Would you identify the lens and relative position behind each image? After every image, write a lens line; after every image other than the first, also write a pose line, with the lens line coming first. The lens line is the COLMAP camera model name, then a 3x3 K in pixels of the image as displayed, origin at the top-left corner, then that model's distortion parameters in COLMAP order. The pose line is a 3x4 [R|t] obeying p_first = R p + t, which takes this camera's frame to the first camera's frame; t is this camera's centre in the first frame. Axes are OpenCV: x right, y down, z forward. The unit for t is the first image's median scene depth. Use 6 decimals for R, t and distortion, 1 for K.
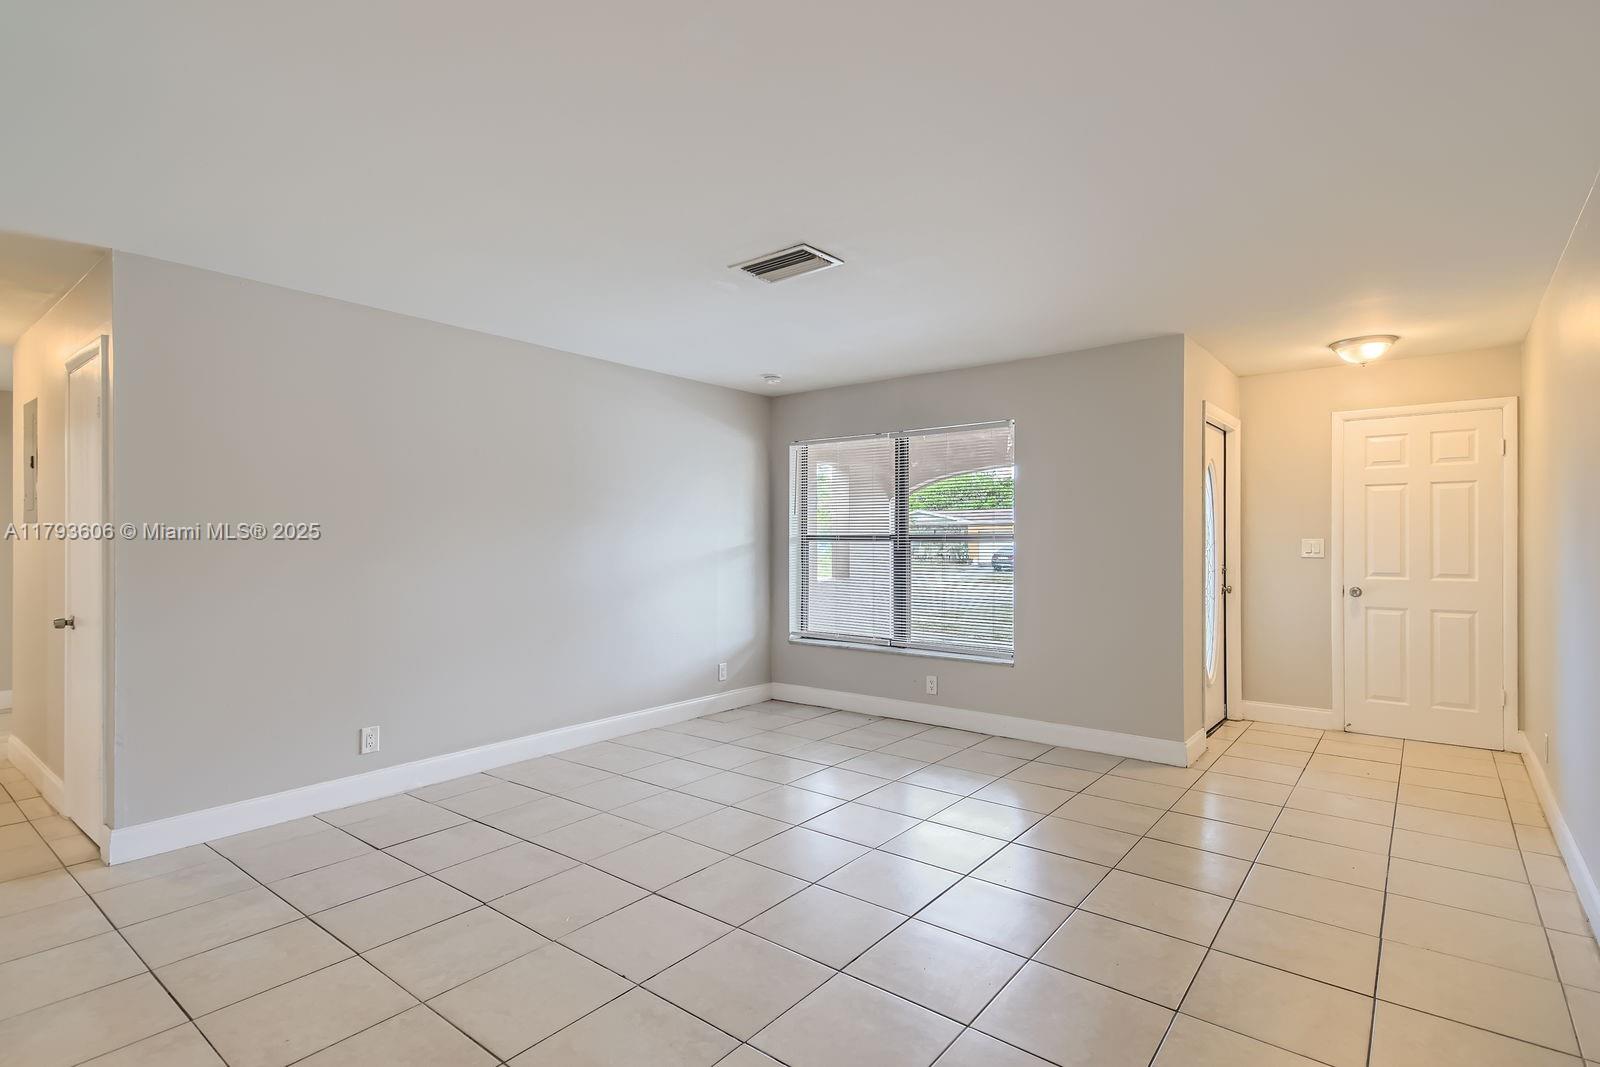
lens RADIAL K [[792.2, 0, 807.9], [0, 792.2, 530.2], [0, 0, 1]] dist [0.029016, -0.002705]
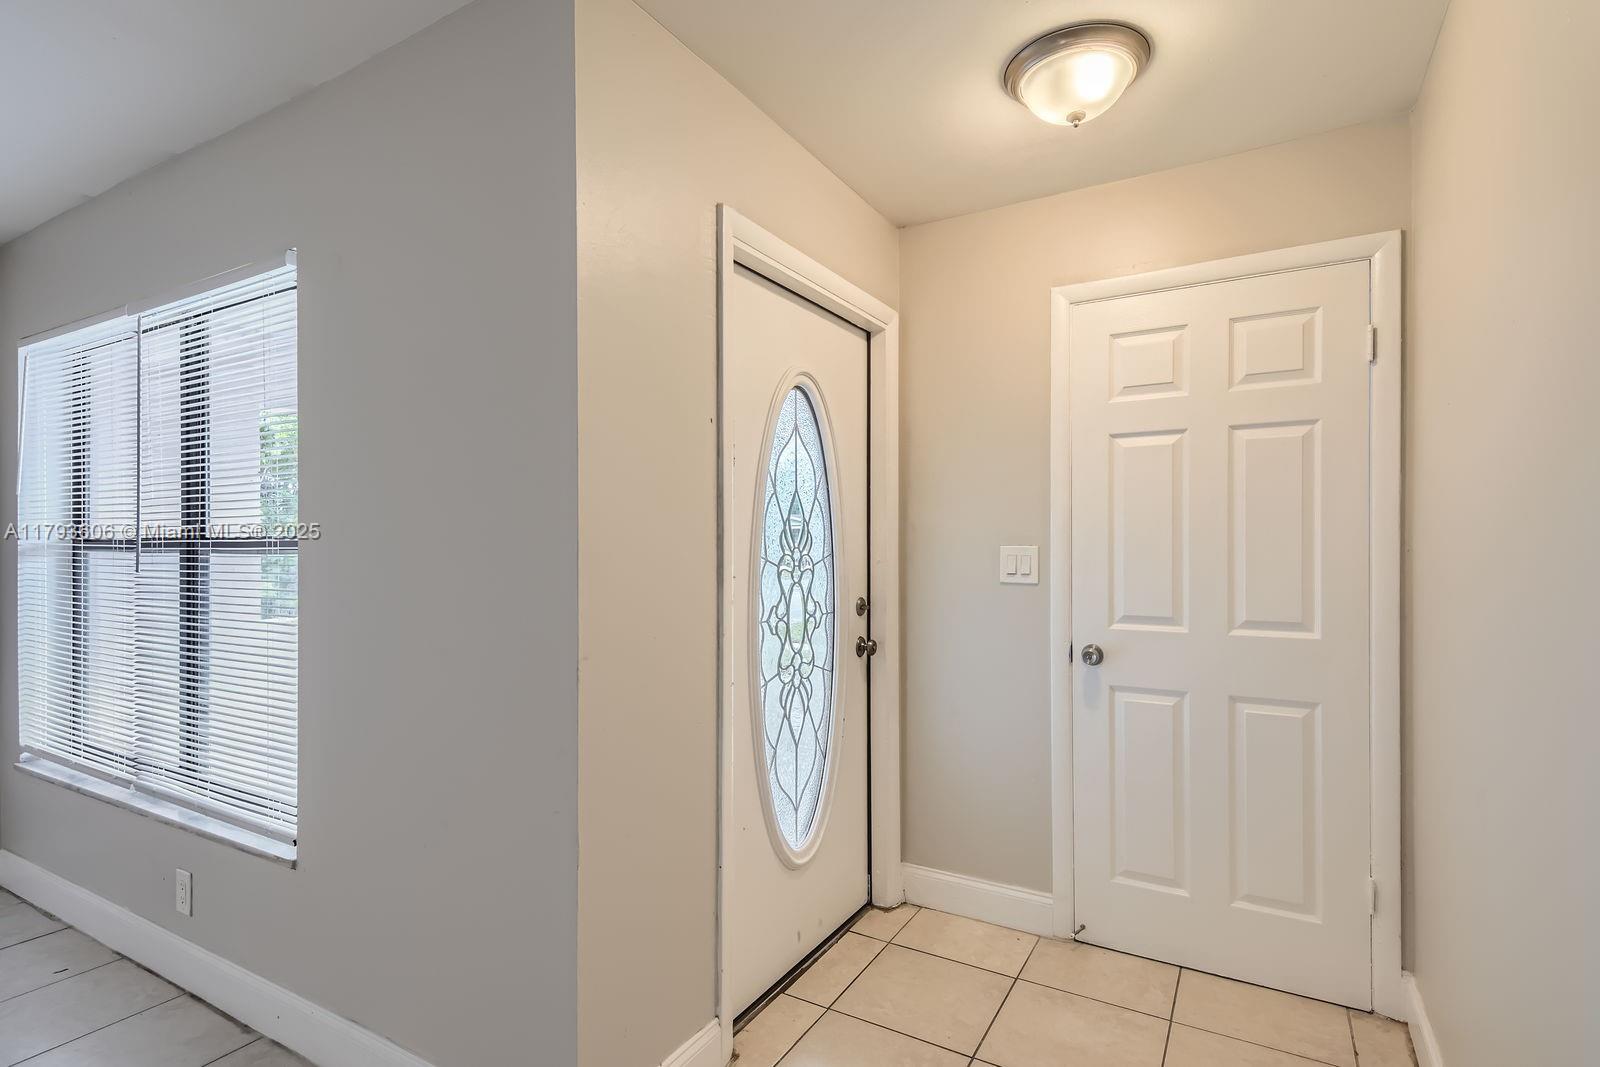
lens RADIAL K [[792.2, 0, 799.9], [0, 792.2, 535.5], [0, 0, 1]] dist [0.029016, -0.002705]
pose [[0.985464, 0.003662, 0.169846, 0.434316], [-0.003124, 0.999989, -0.003434, 0.006601], [-0.169857, 0.002853, 0.985465, 0.566123]]
